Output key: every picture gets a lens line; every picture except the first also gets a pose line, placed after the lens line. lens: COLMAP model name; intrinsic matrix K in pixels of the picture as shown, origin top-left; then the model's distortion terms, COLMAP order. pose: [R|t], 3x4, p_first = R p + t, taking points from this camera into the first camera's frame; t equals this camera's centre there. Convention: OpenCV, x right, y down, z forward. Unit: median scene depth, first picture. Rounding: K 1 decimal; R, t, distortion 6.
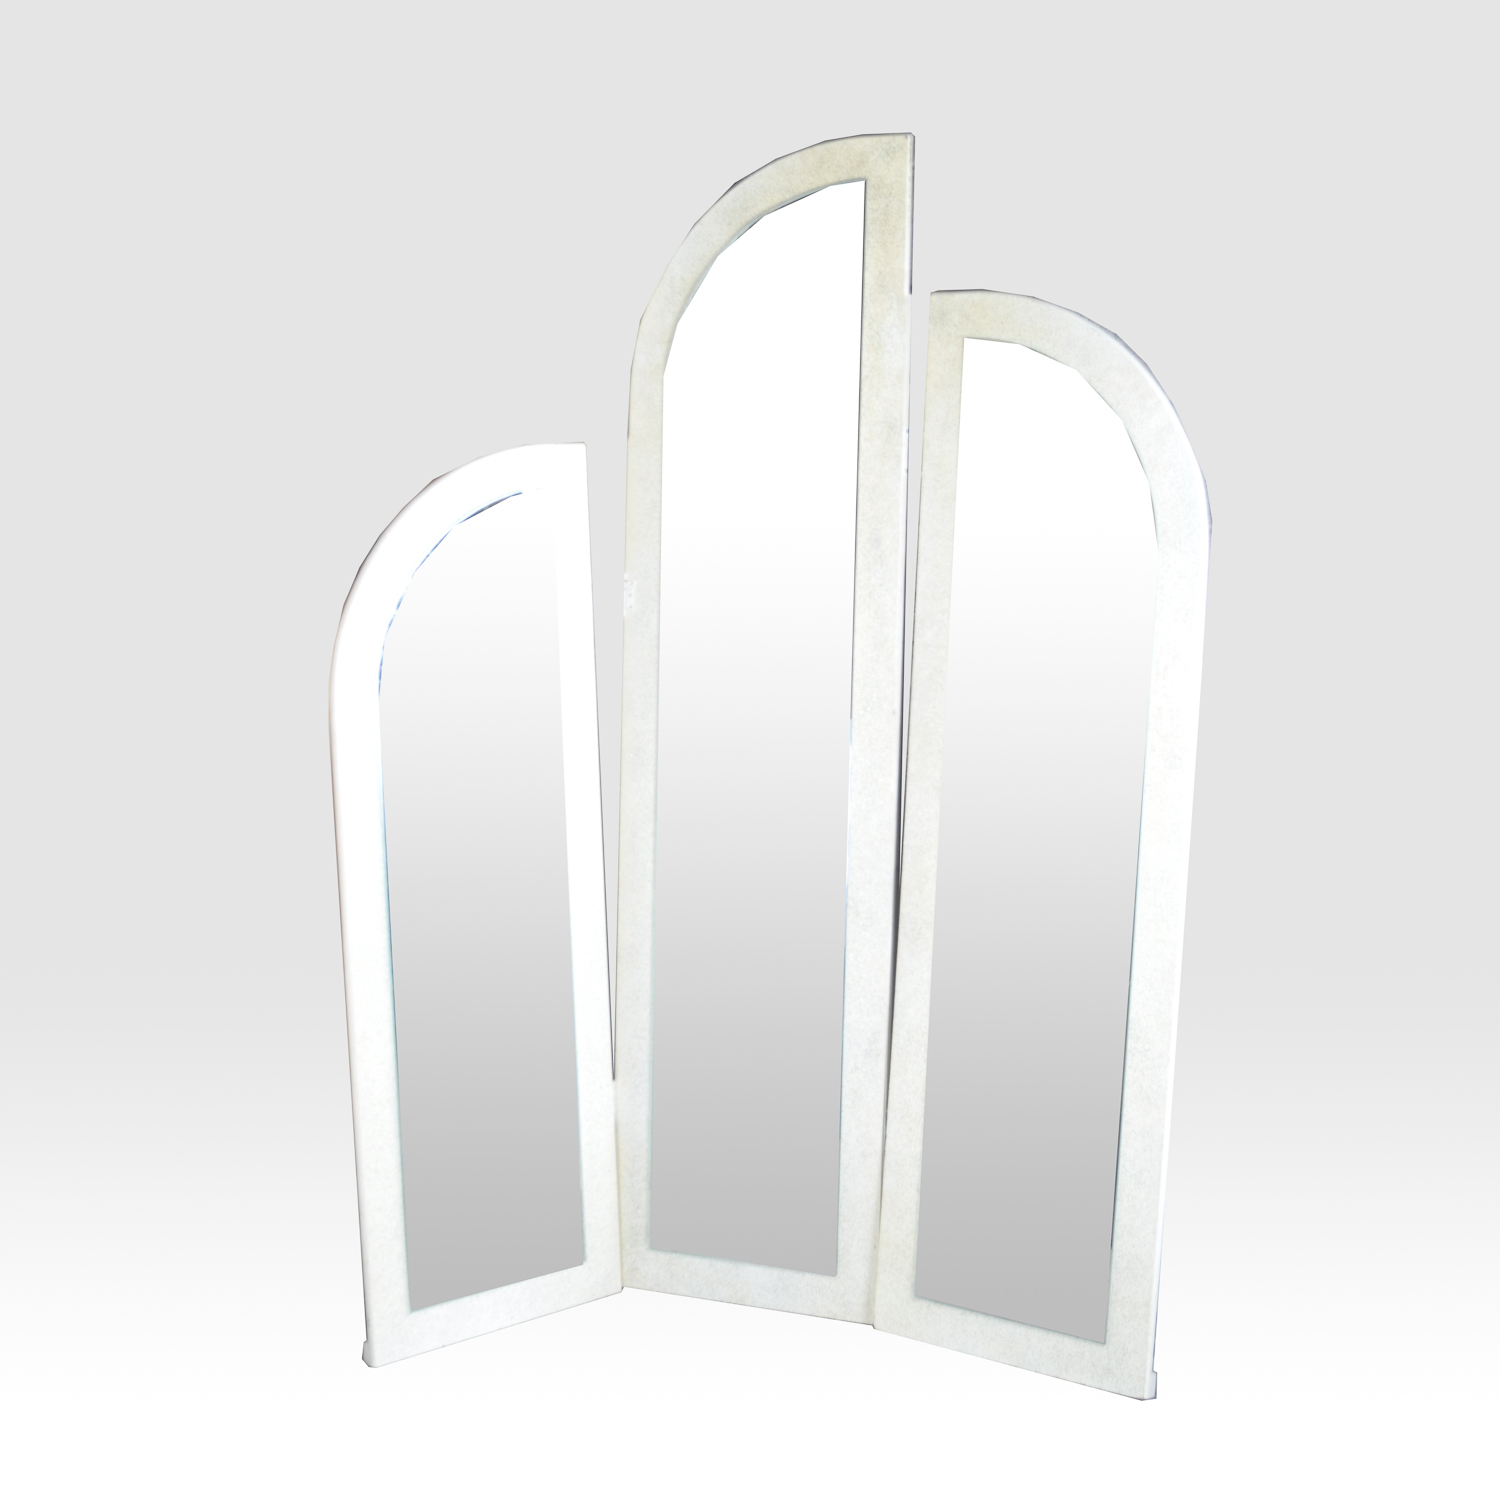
lens RADIAL K [[2480.4, 0, 749.6], [0, 2480.4, 750.0], [0, 0, 1]] dist [-0.042737, 0.000000]
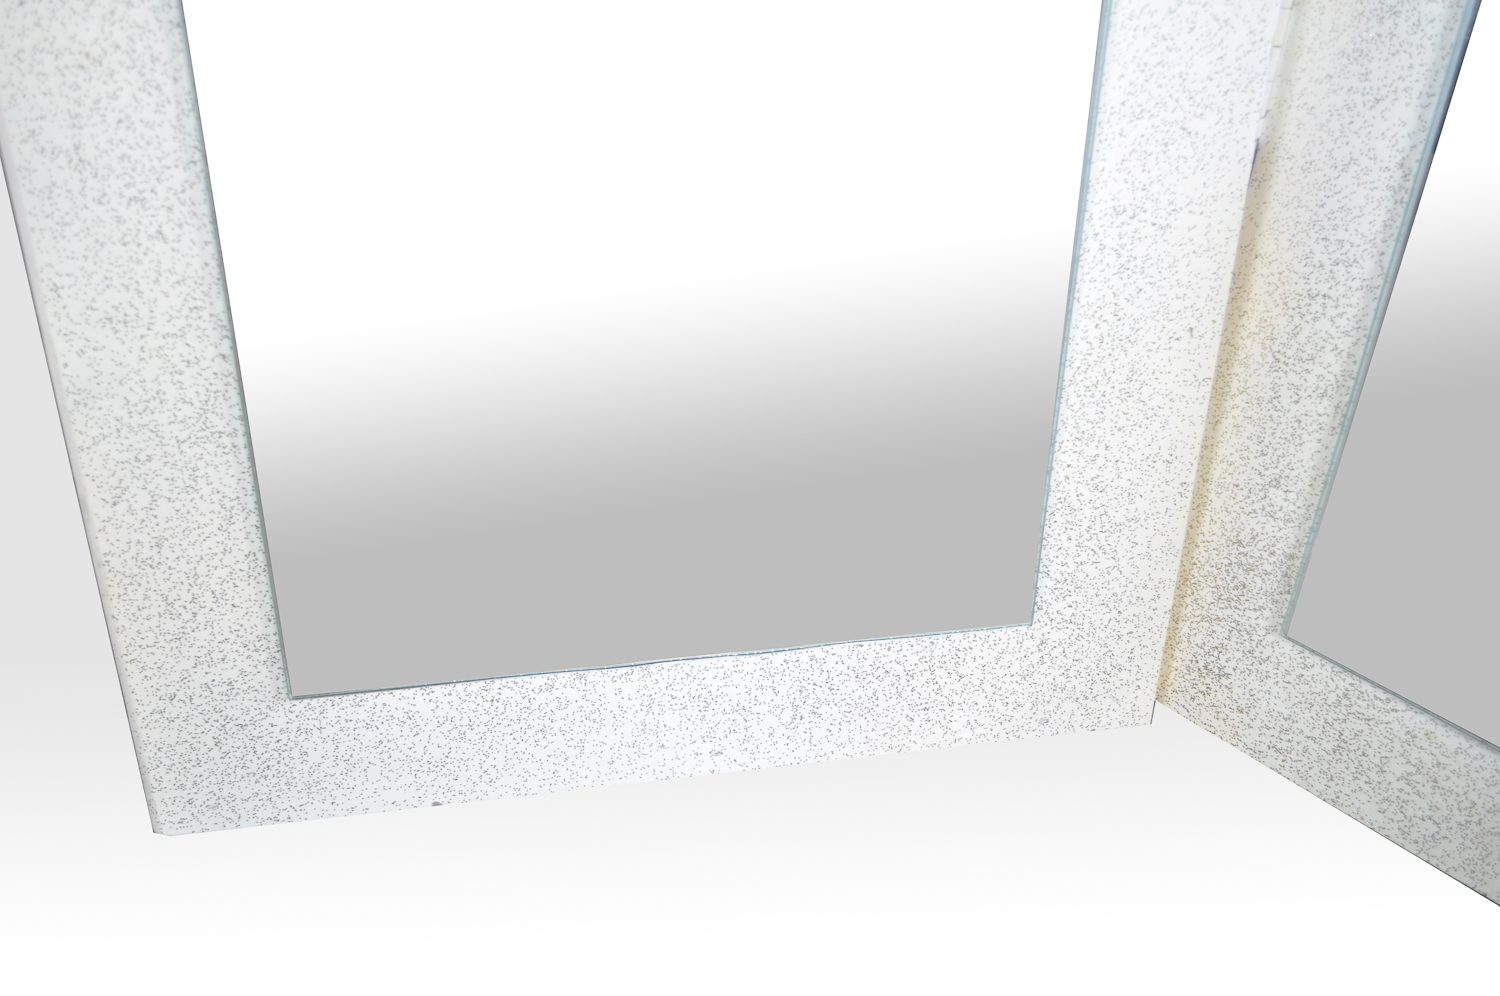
lens RADIAL K [[1699.2, 0, 750.7], [0, 1699.2, 487.7], [0, 0, 1]] dist [0.037791, 0.000000]
pose [[0.889367, 0.280640, -0.360927, -0.030684], [-0.111692, 0.898885, 0.423710, 0.120871], [0.443342, -0.336521, 0.830784, 0.867284]]
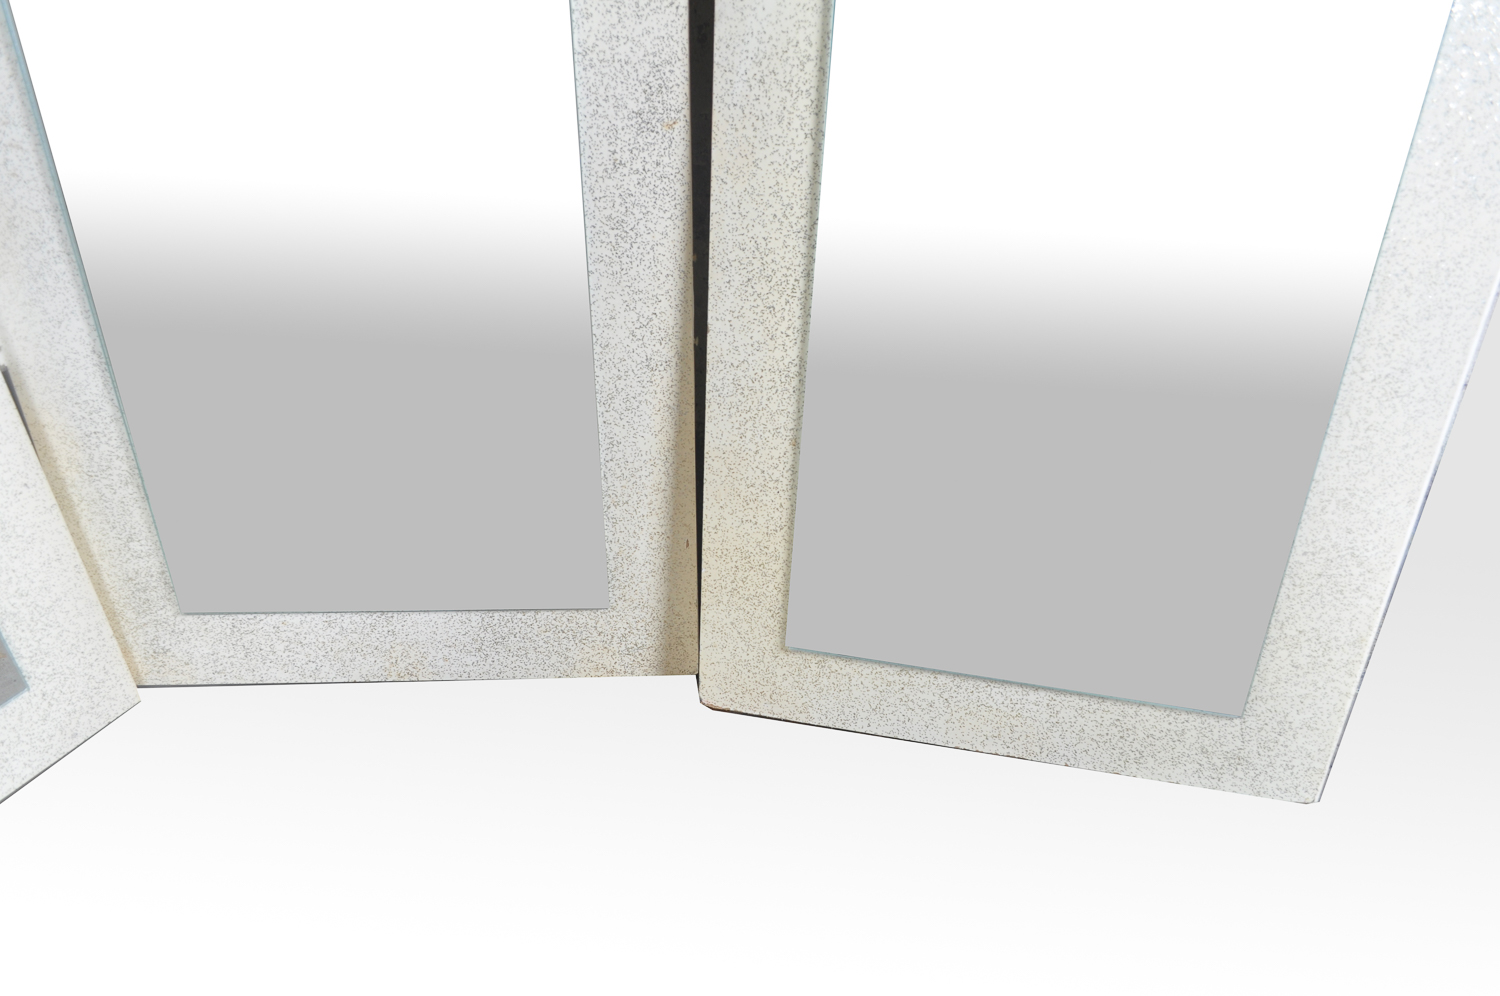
lens RADIAL K [[1190.4, 0, 742.6], [0, 1190.4, 489.2], [0, 0, 1]] dist [0.009802, -0.008215]
pose [[0.937589, -0.192105, 0.289866, -0.002788], [0.048404, 0.897541, 0.438266, 0.093420], [-0.344360, -0.396883, 0.850823, 0.825052]]
